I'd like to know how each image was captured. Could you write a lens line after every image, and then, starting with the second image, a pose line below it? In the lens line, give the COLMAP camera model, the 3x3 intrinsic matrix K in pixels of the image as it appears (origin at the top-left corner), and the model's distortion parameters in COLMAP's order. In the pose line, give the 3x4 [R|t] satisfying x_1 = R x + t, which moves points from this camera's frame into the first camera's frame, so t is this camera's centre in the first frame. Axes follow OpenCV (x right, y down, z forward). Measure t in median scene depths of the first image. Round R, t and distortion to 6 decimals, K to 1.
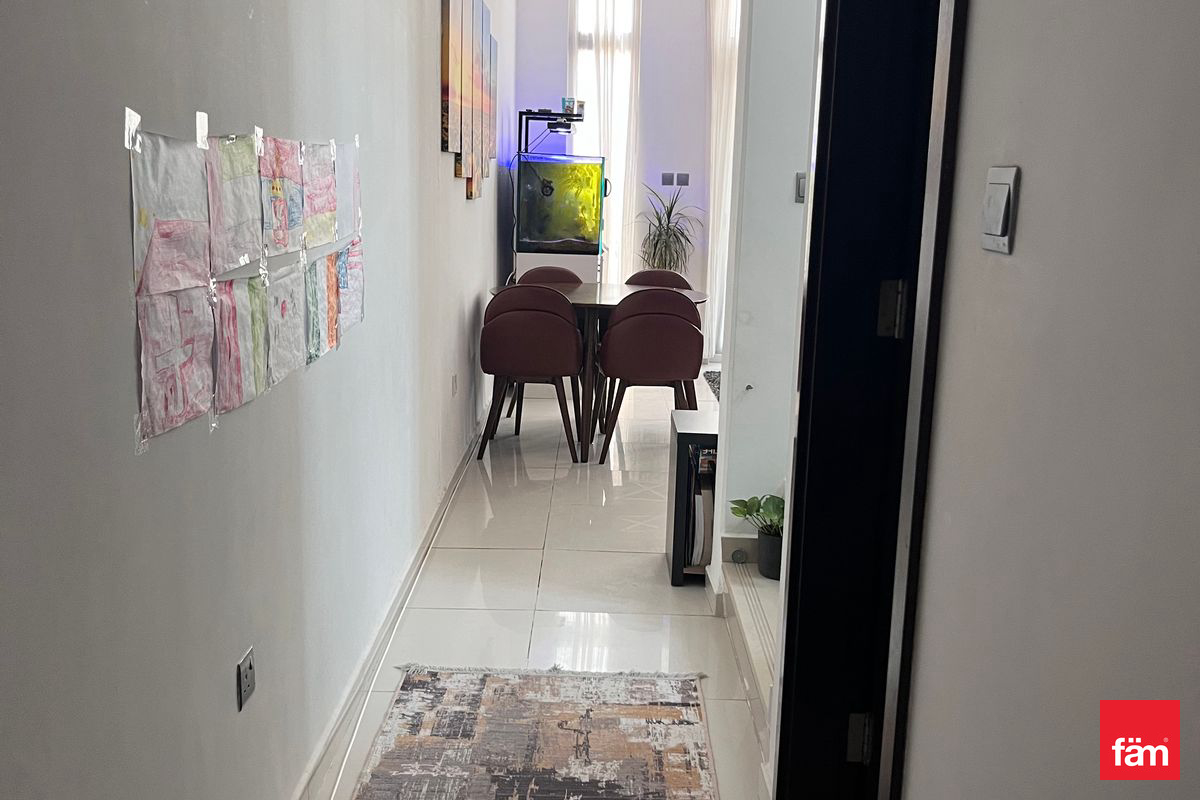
lens RADIAL K [[903.3, 0, 597.2], [0, 903.3, 399.1], [0, 0, 1]] dist [0.063121, -0.089841]
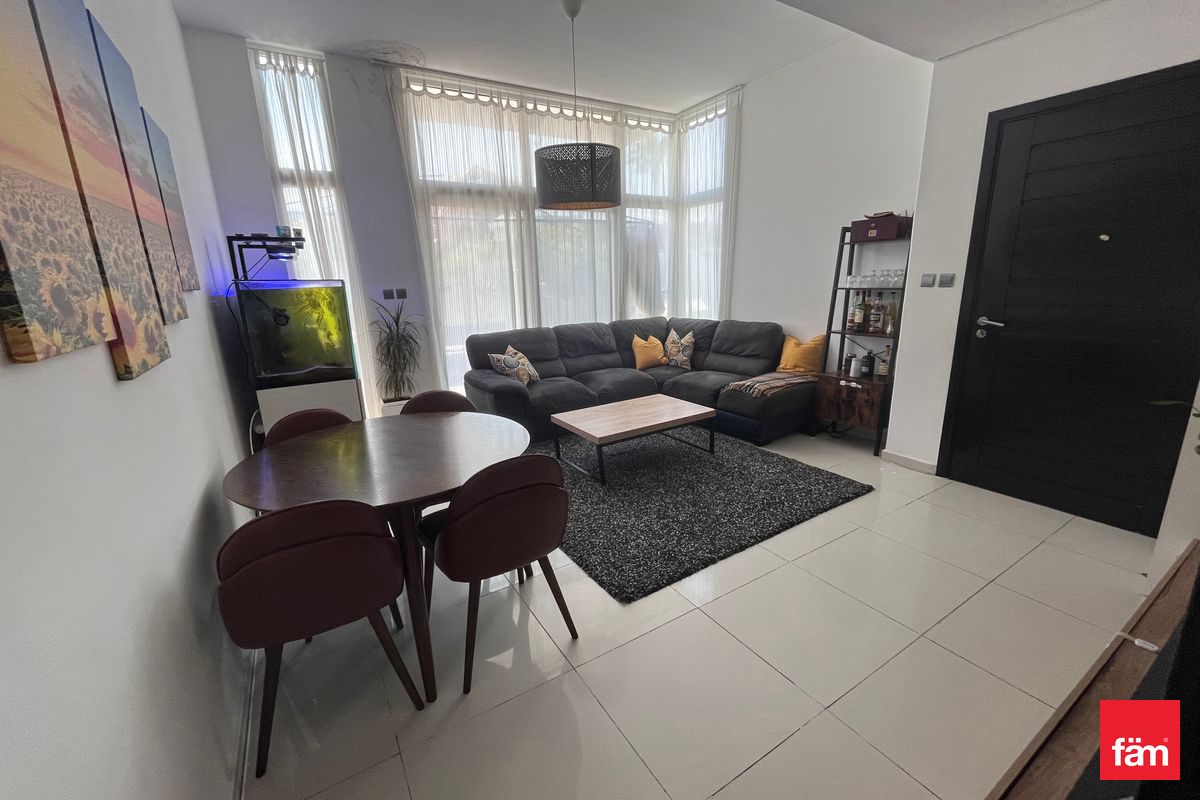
lens RADIAL K [[484.5, 0, 597.8], [0, 484.5, 412.5], [0, 0, 1]] dist [-0.009429, 0.000194]
pose [[0.859441, -0.186283, 0.476087, -0.024964], [0.174990, 0.982190, 0.068415, -0.095973], [-0.480353, 0.024512, 0.876733, 0.350910]]
